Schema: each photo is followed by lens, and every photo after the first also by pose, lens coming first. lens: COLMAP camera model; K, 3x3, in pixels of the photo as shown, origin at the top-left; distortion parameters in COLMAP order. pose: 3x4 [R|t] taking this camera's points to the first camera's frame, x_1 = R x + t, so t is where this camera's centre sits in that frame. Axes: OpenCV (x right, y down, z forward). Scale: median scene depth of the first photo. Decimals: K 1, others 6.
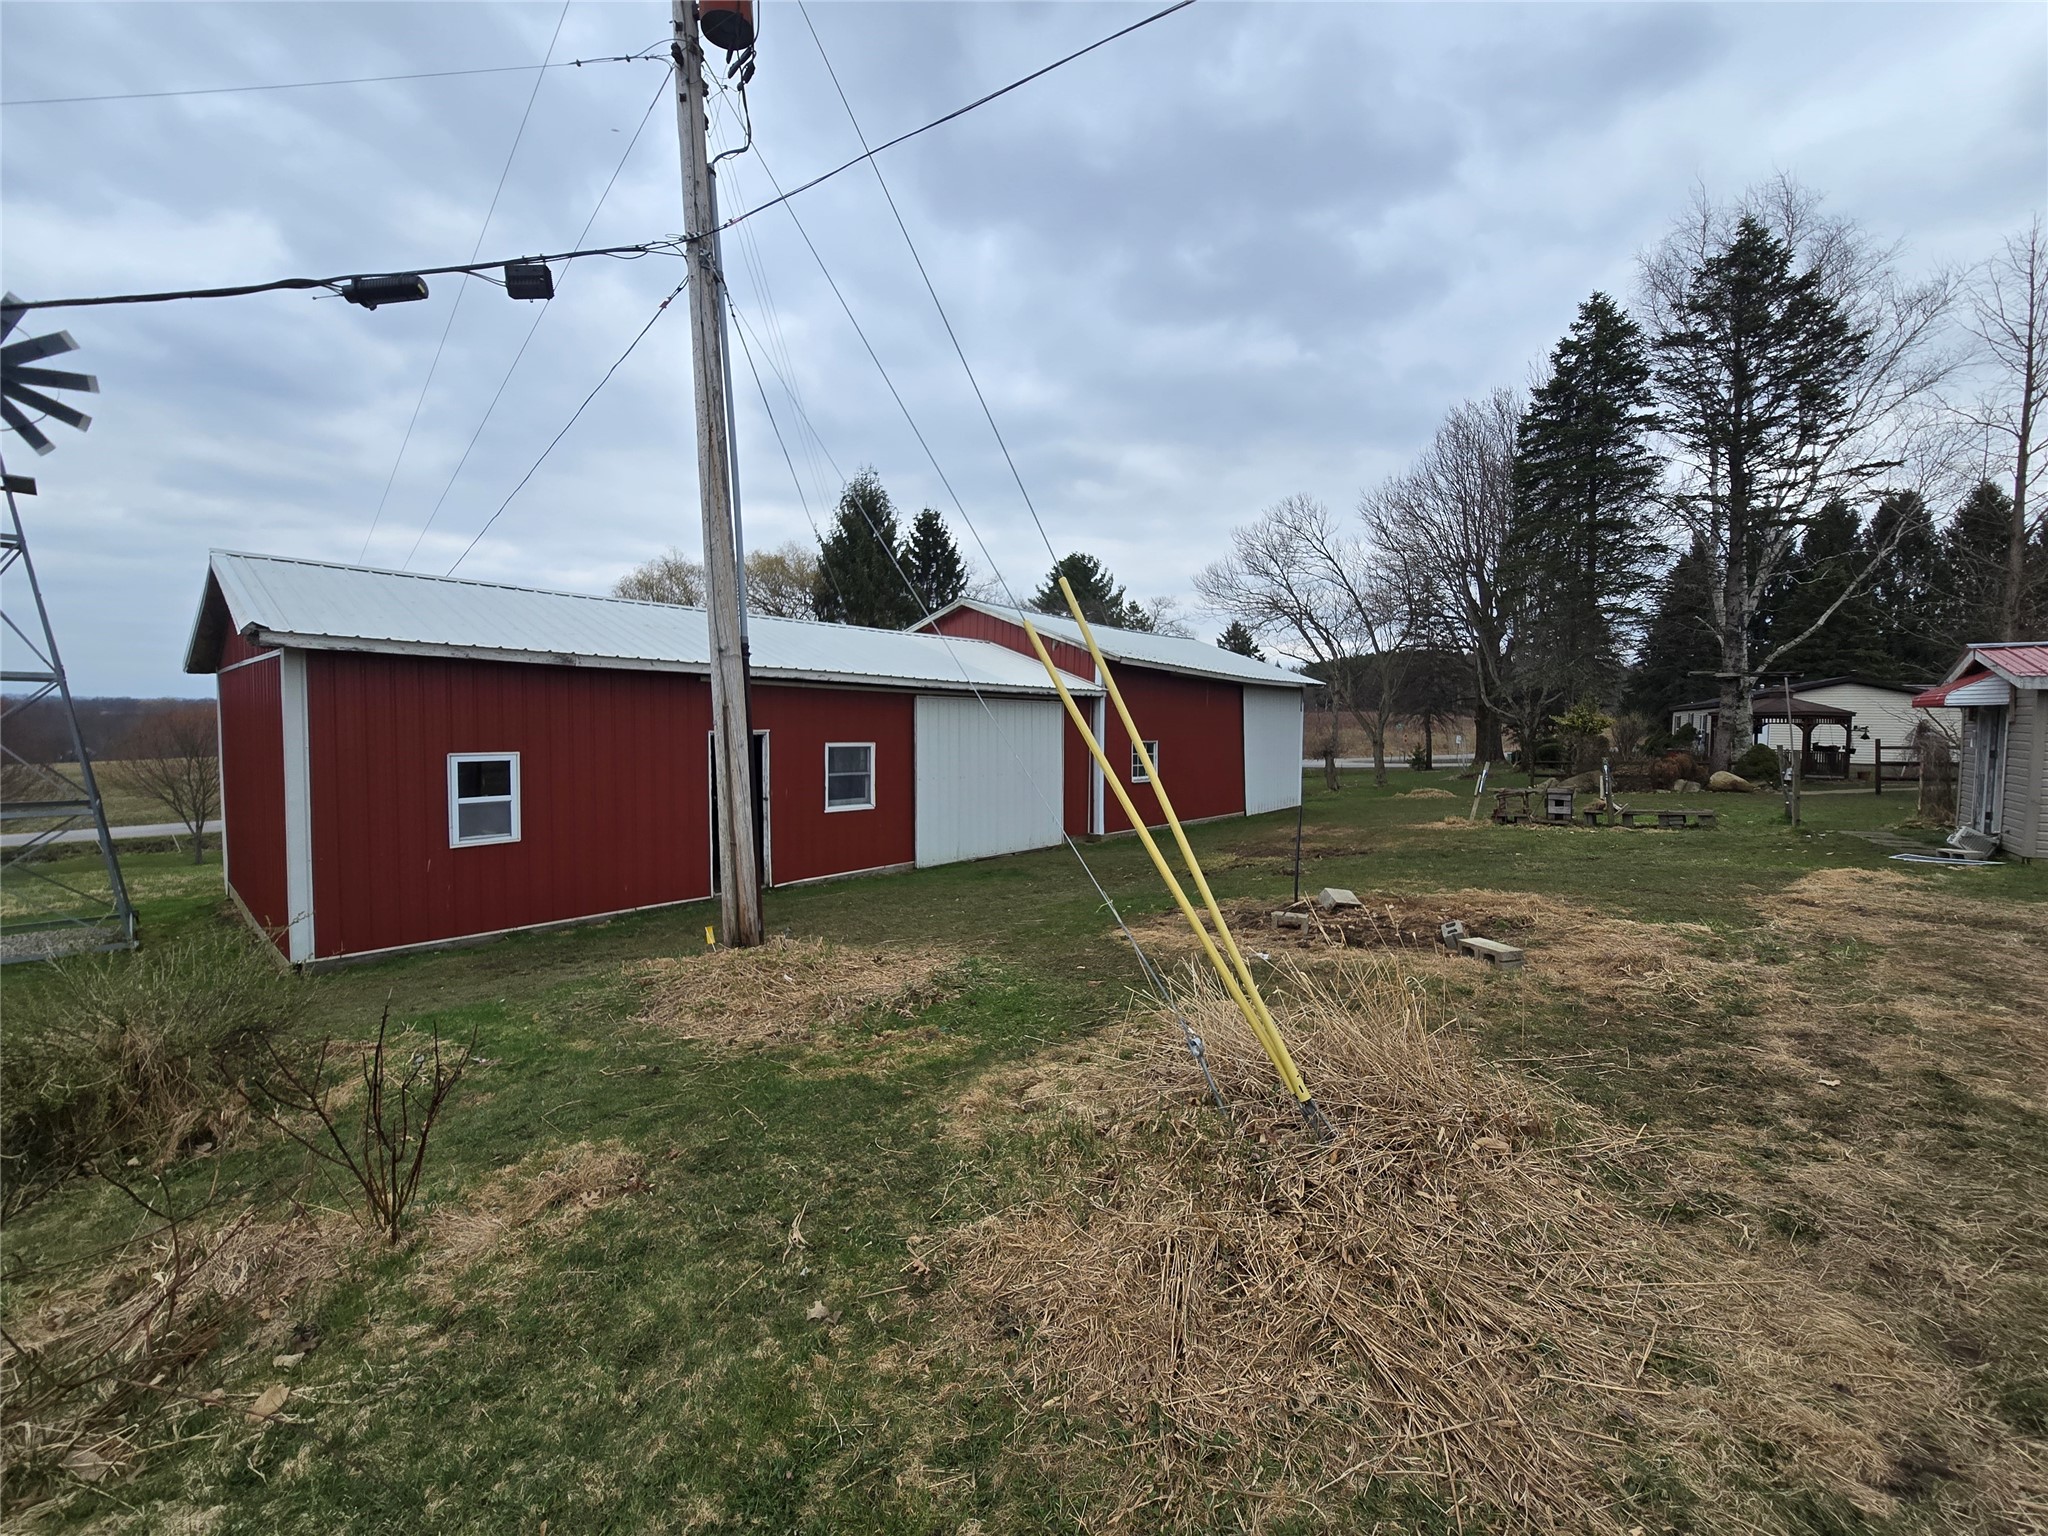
lens RADIAL K [[833.3, 0, 1020.4], [0, 833.3, 768.0], [0, 0, 1]] dist [0.003757, 0.001128]
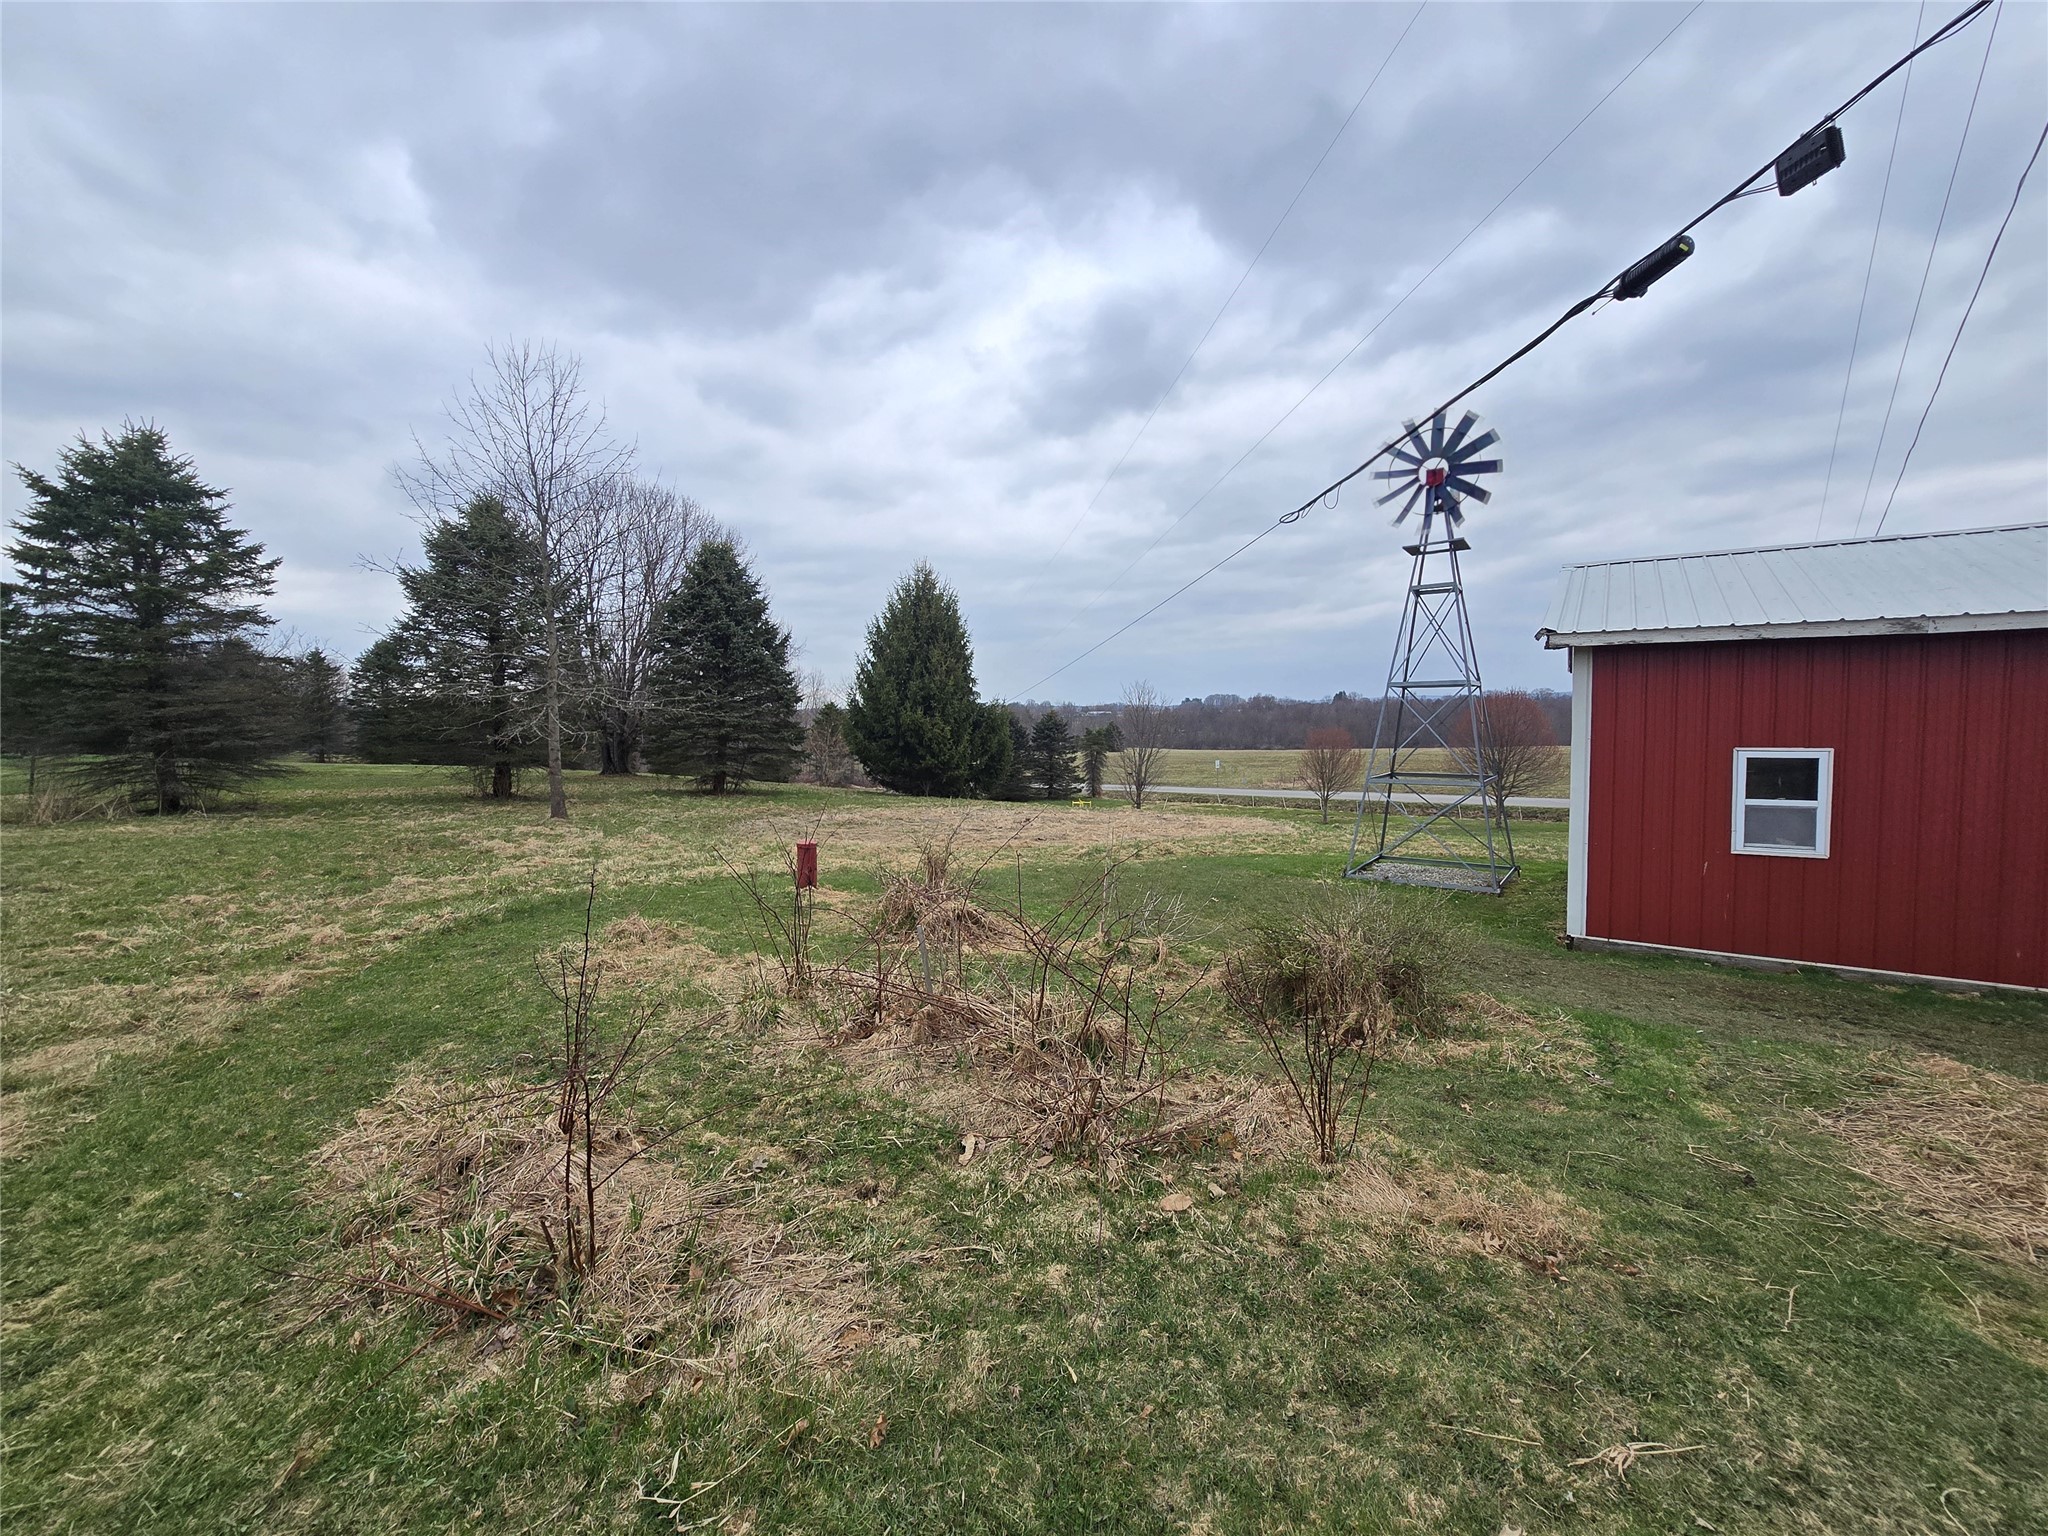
lens RADIAL K [[833.3, 0, 1020.6], [0, 833.3, 769.8], [0, 0, 1]] dist [0.003757, 0.001128]
pose [[0.136858, 0.054934, -0.989066, 0.201266], [-0.038519, 0.998001, 0.050100, -0.018739], [0.989841, 0.031241, 0.138701, 0.240393]]
